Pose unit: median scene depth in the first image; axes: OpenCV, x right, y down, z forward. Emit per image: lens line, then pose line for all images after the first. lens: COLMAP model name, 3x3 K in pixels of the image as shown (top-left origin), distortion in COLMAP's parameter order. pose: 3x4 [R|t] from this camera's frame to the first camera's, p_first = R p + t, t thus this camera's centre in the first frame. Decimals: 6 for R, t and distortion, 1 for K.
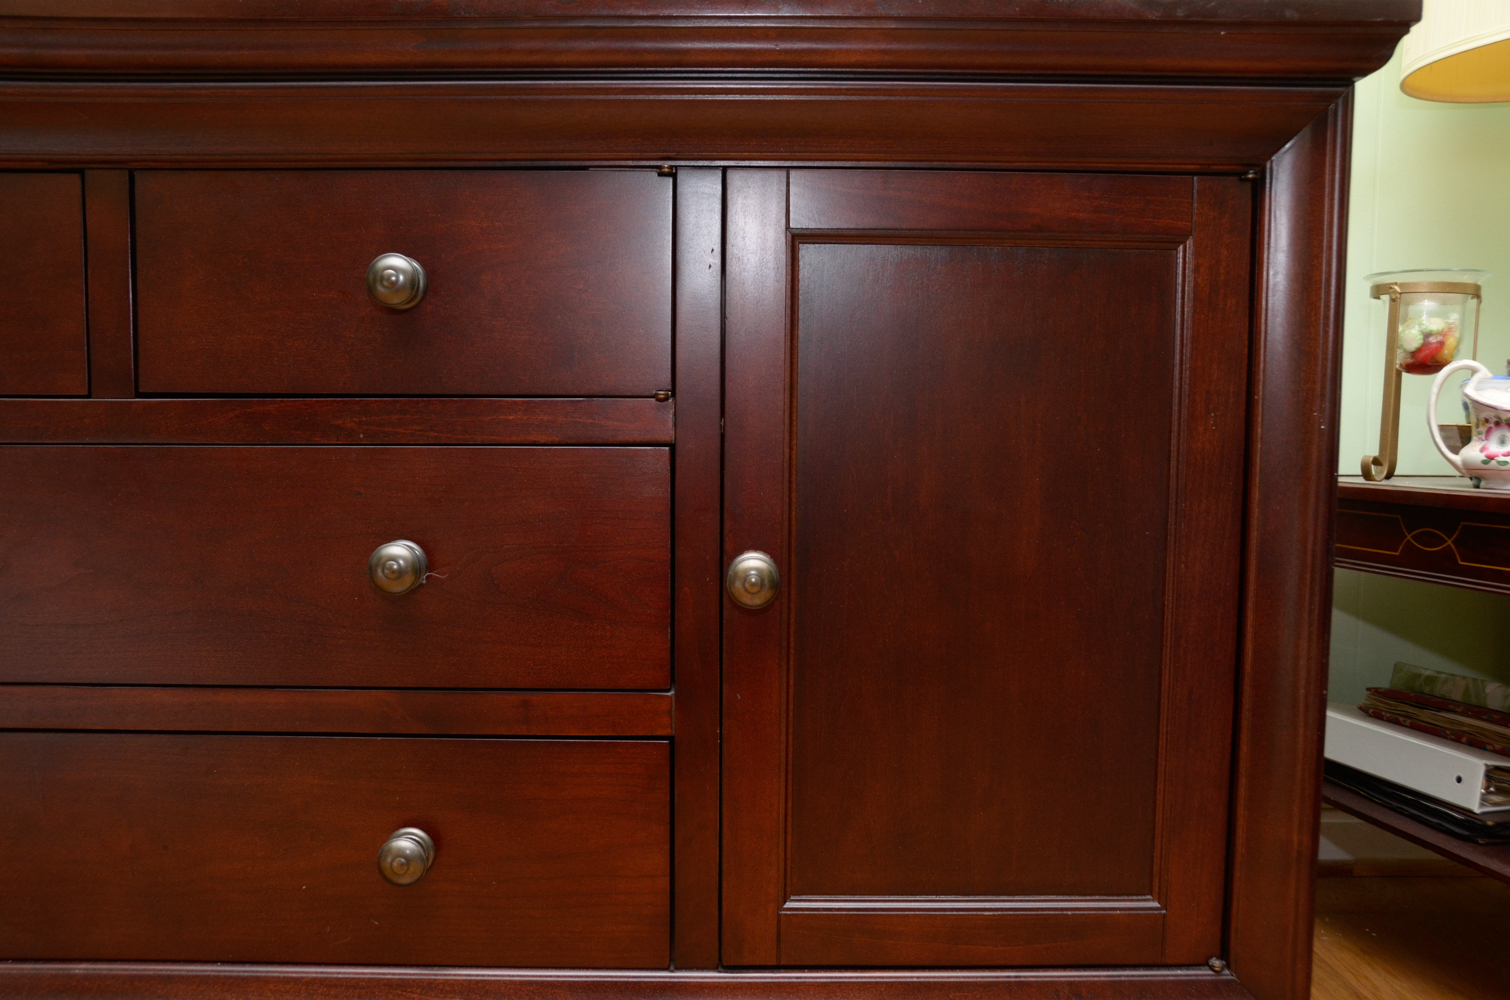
lens RADIAL K [[1351.3, 0, 750.0], [0, 1351.3, 538.7], [0, 0, 1]] dist [-0.130715, 0.167519]
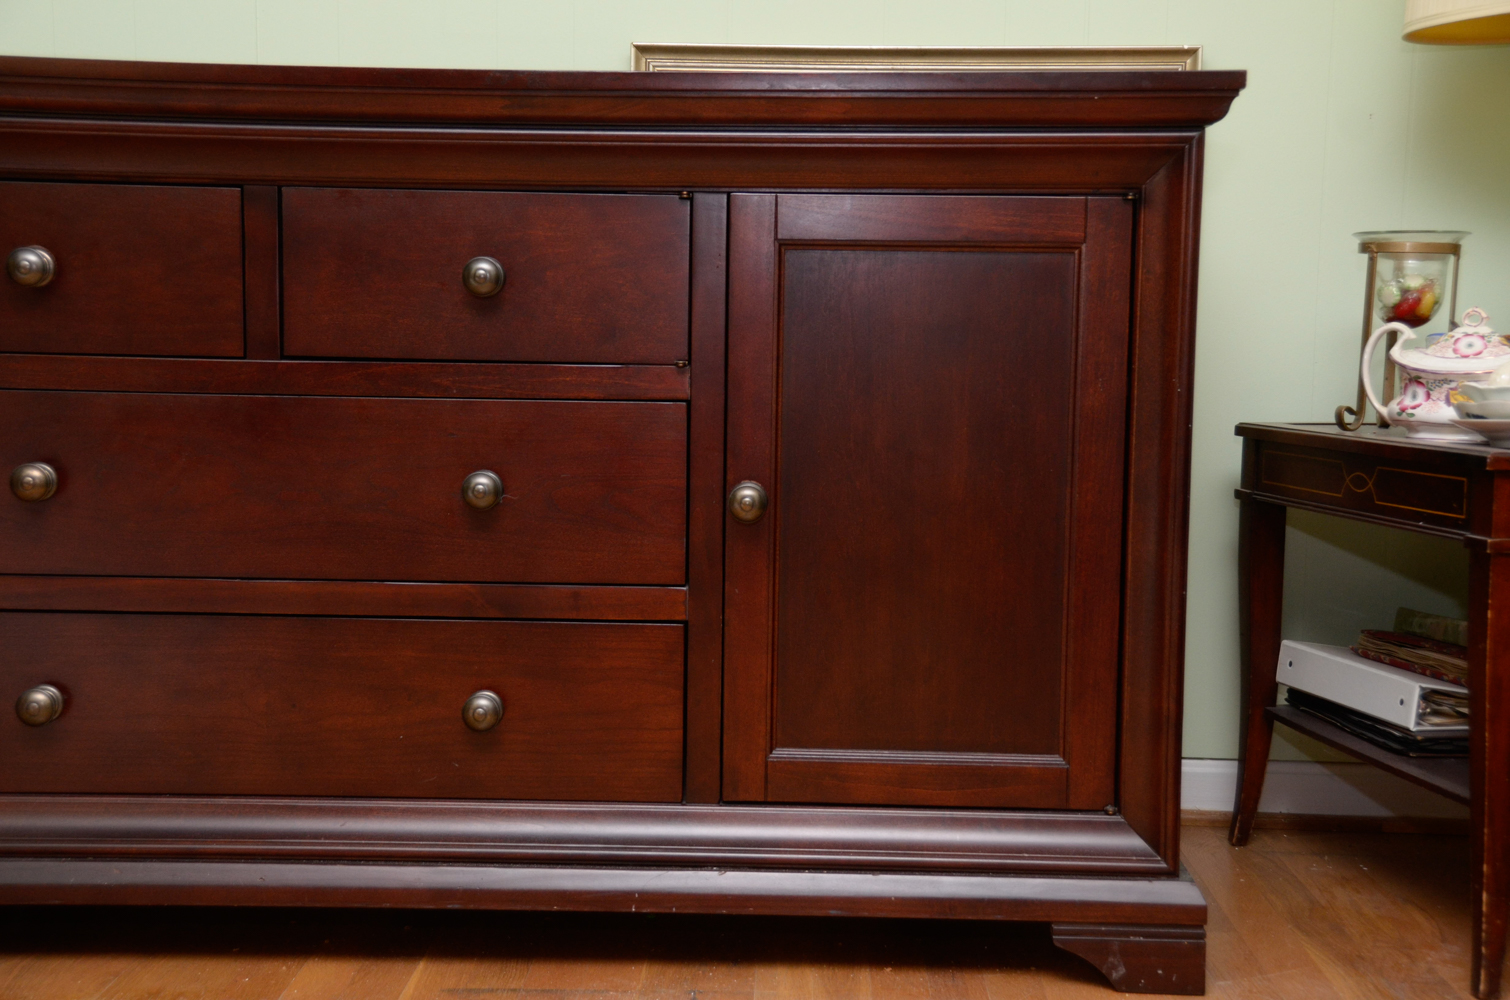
lens RADIAL K [[2271.6, 0, 744.8], [0, 2271.6, 545.7], [0, 0, 1]] dist [0.095324, 0.593954]
pose [[0.999026, 0.011067, -0.042724, 0.094122], [-0.010486, 0.999850, 0.013787, 0.041684], [0.042870, -0.013326, 0.998992, -1.226472]]
